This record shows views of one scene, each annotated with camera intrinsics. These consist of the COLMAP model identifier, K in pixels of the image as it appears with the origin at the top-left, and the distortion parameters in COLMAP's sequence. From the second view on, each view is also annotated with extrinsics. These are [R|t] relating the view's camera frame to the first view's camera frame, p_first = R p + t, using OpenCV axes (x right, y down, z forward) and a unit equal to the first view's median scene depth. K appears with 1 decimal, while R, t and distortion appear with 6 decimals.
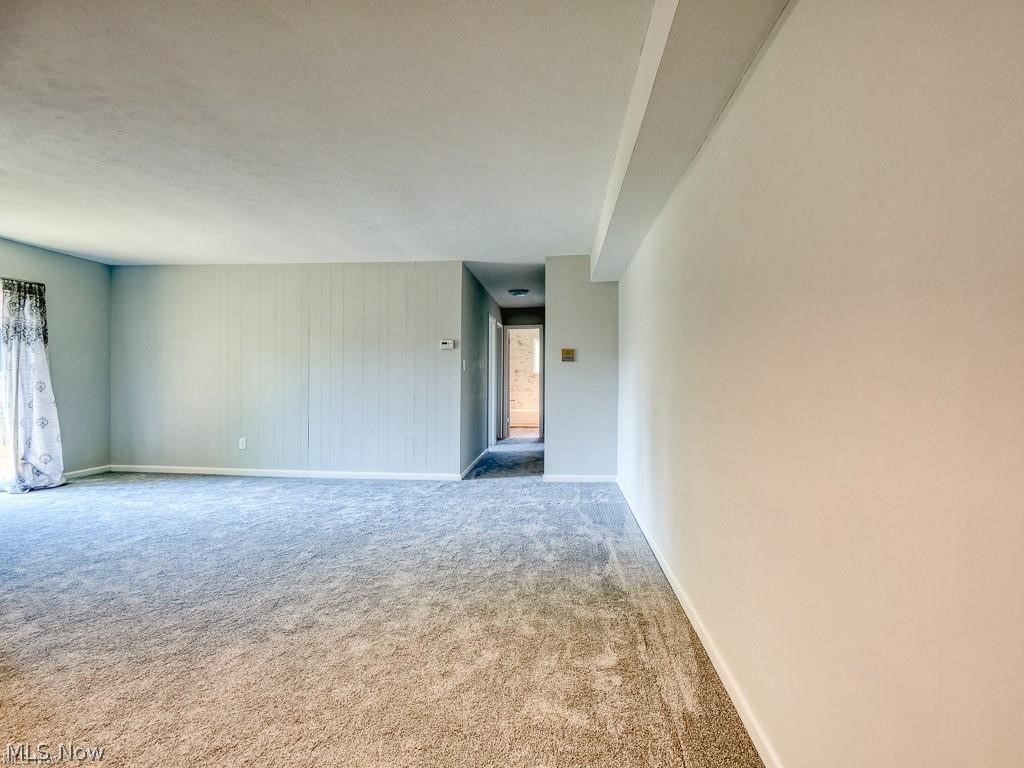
lens RADIAL K [[534.6, 0, 506.7], [0, 534.6, 377.6], [0, 0, 1]] dist [-0.004500, -0.000862]
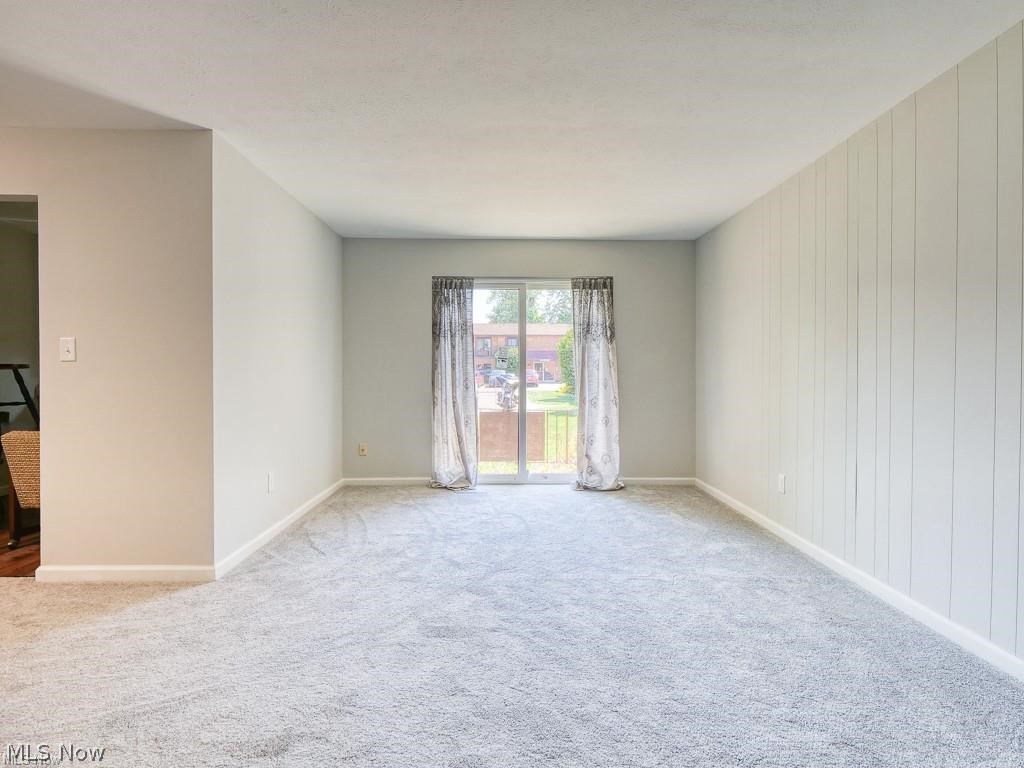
lens RADIAL K [[534.6, 0, 514.4], [0, 534.6, 381.2], [0, 0, 1]] dist [-0.004500, -0.000862]
pose [[0.112851, 0.007994, -0.993580, 0.071547], [0.003163, 0.999960, 0.008404, 0.004085], [0.993607, -0.004091, 0.112821, 0.735099]]
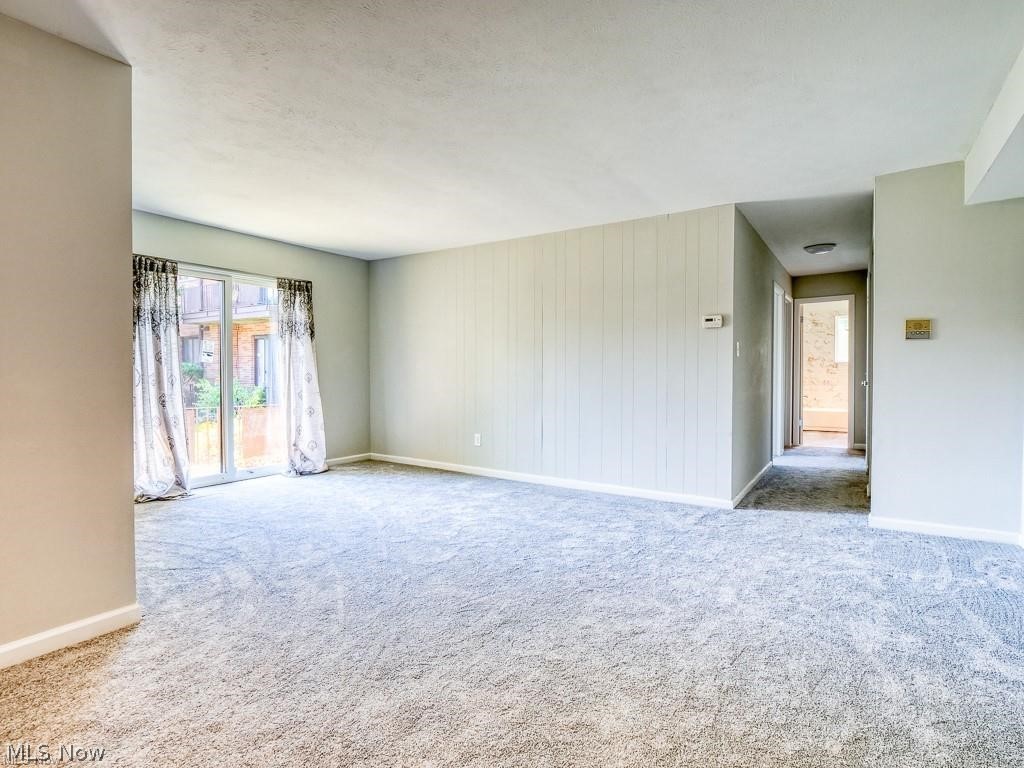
lens RADIAL K [[534.6, 0, 511.0], [0, 534.6, 377.8], [0, 0, 1]] dist [-0.004500, -0.000862]
pose [[0.885926, 0.002839, -0.463818, -0.018171], [0.004674, 0.999876, 0.015049, 0.002833], [0.463804, -0.015500, 0.885802, 0.241500]]
